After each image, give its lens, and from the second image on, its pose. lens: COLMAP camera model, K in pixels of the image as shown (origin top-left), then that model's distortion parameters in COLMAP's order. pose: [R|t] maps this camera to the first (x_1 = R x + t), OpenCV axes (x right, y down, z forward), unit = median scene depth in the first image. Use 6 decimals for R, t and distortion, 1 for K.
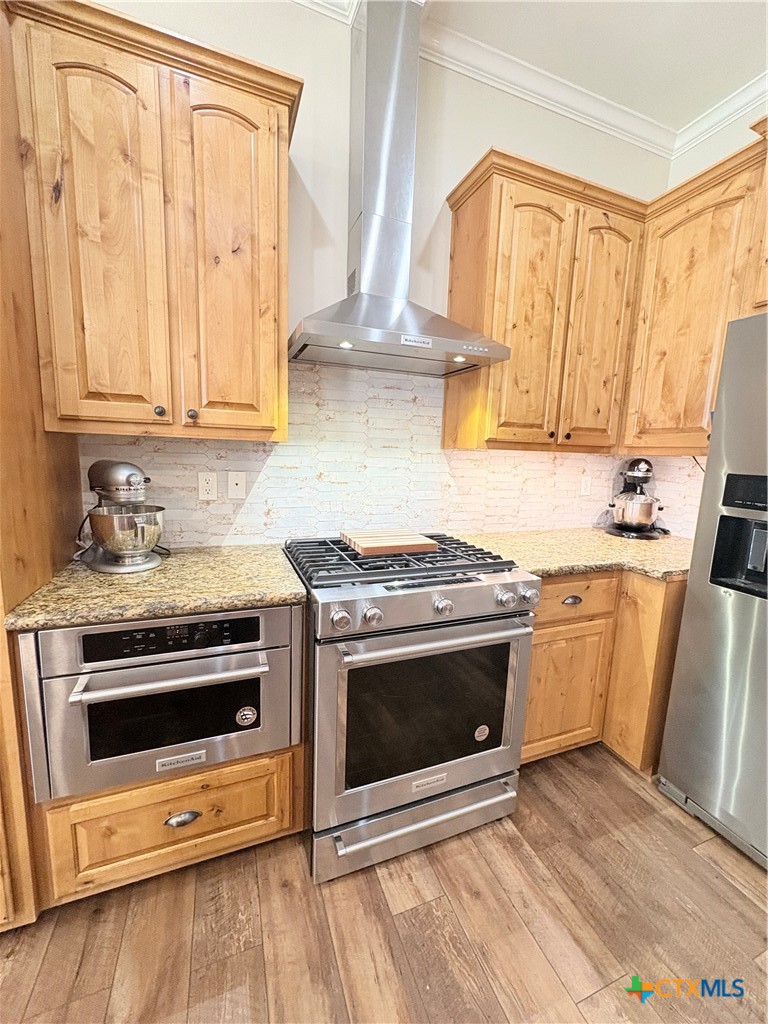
lens RADIAL K [[409.2, 0, 382.9], [0, 409.2, 513.1], [0, 0, 1]] dist [-0.000945, 0.000342]
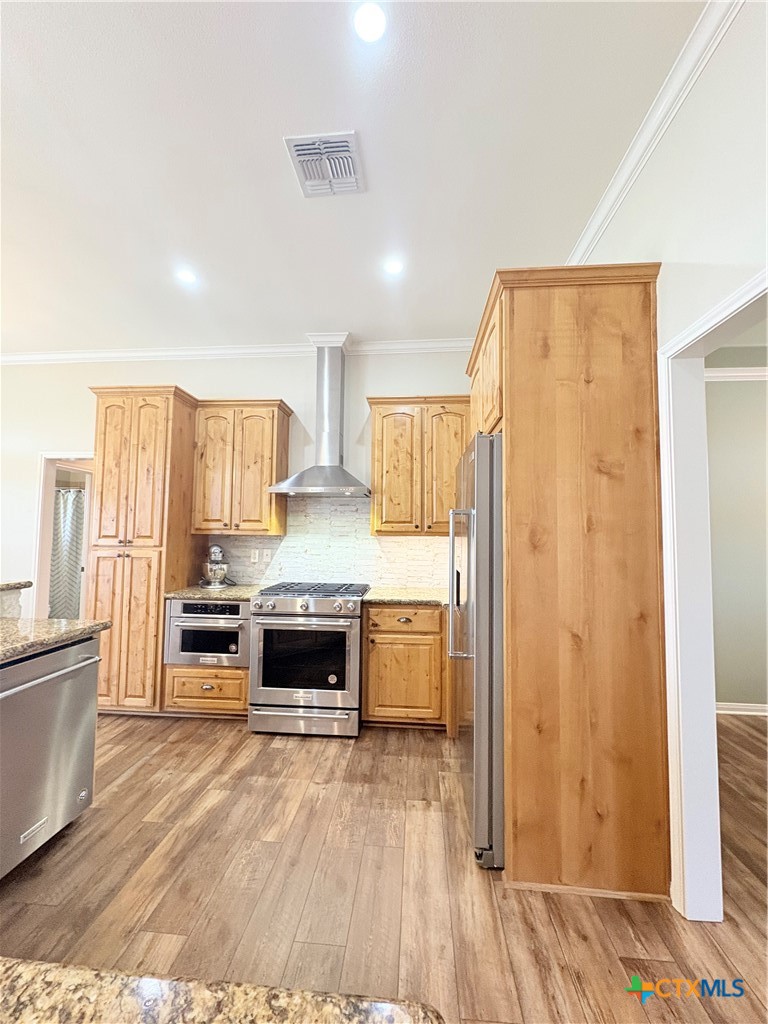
lens RADIAL K [[409.2, 0, 381.8], [0, 409.2, 512.3], [0, 0, 1]] dist [-0.000945, 0.000342]
pose [[0.898444, -0.048504, -0.436402, 1.358205], [-0.045928, 0.978047, -0.203260, 0.142667], [0.436680, 0.202661, 0.876492, -0.787678]]
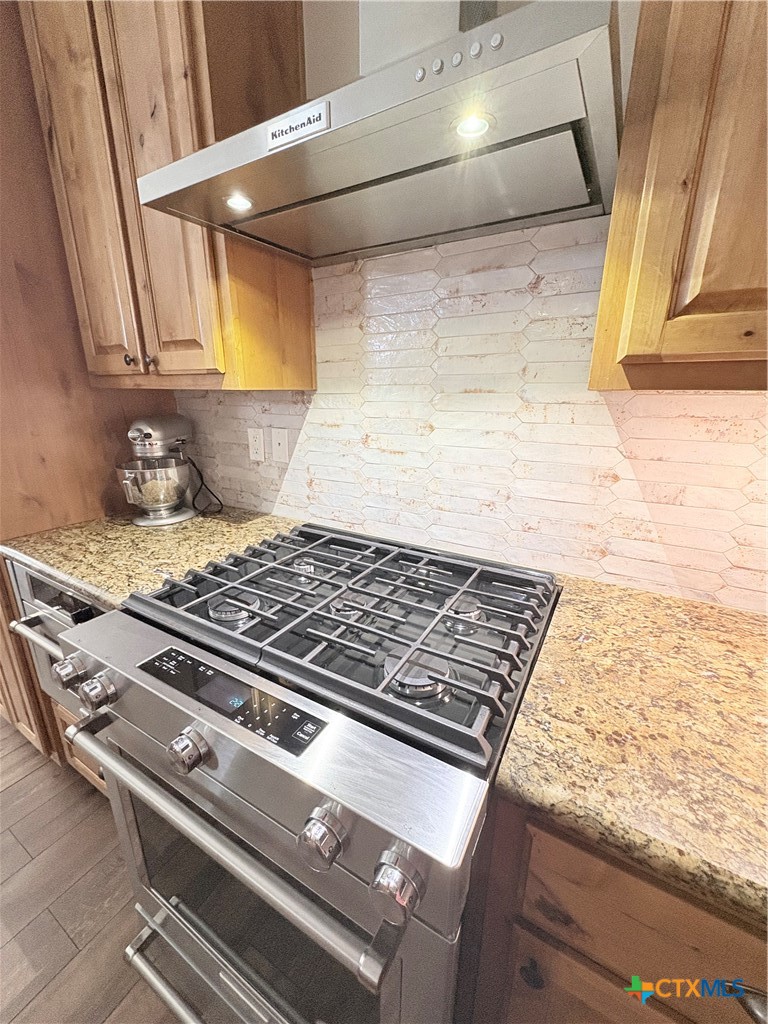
lens RADIAL K [[409.2, 0, 382.9], [0, 409.2, 513.9], [0, 0, 1]] dist [-0.000945, 0.000342]
pose [[0.621908, 0.196705, -0.757983, 0.512299], [-0.100456, 0.979980, 0.171894, -0.116157], [0.776620, -0.030758, 0.629218, 0.779163]]
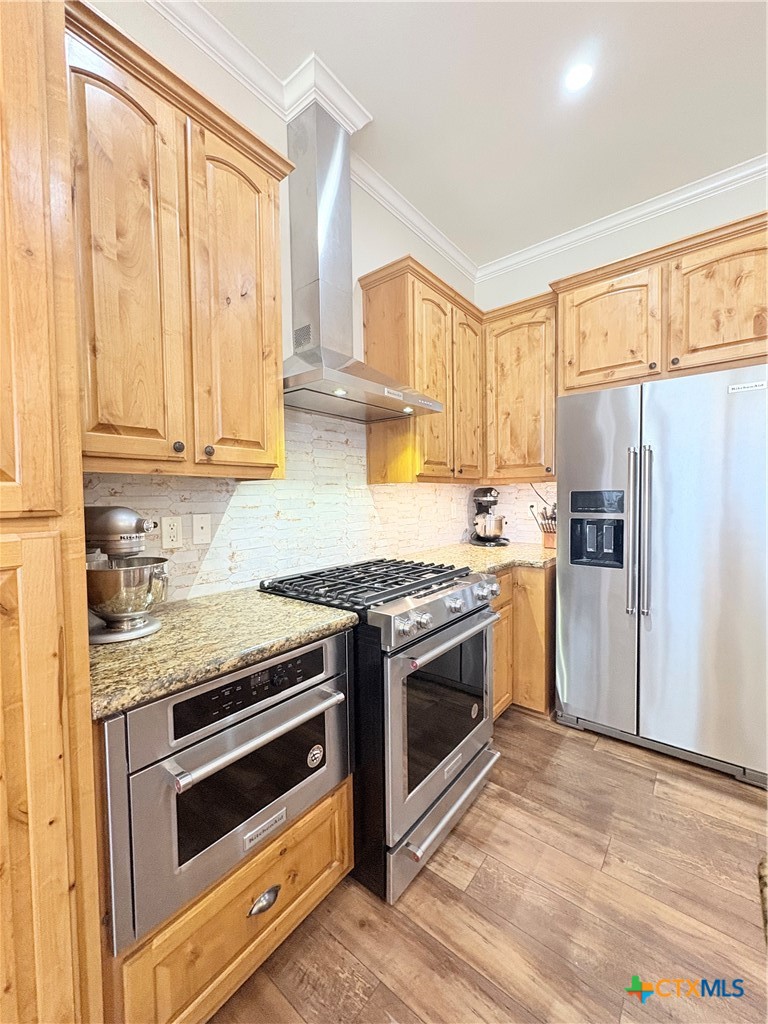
lens RADIAL K [[409.2, 0, 383.7], [0, 409.2, 512.6], [0, 0, 1]] dist [-0.000945, 0.000342]
pose [[0.865166, -0.066083, 0.497113, -0.556700], [0.119074, 0.990001, -0.075631, 0.015693], [-0.487144, 0.124627, 0.864383, 0.010371]]
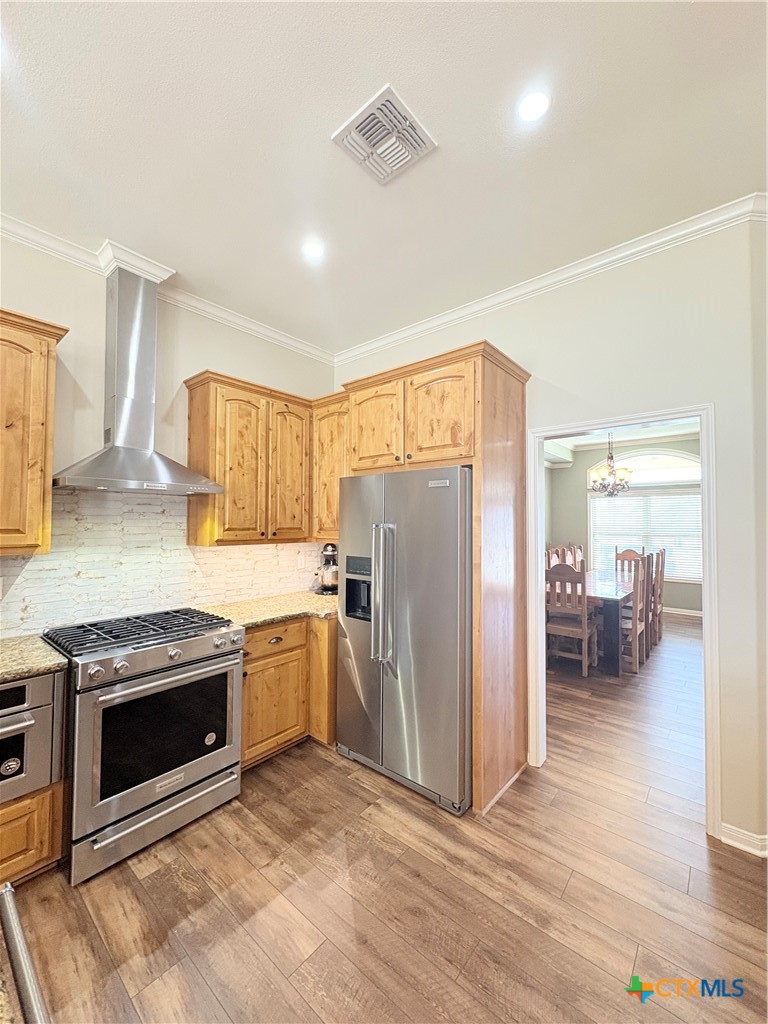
lens RADIAL K [[409.2, 0, 384.5], [0, 409.2, 512.4], [0, 0, 1]] dist [-0.000945, 0.000342]
pose [[0.877172, -0.017353, 0.479862, 0.095885], [0.096777, 0.985228, -0.141277, -0.010261], [-0.470322, 0.170364, 0.865895, -0.755268]]
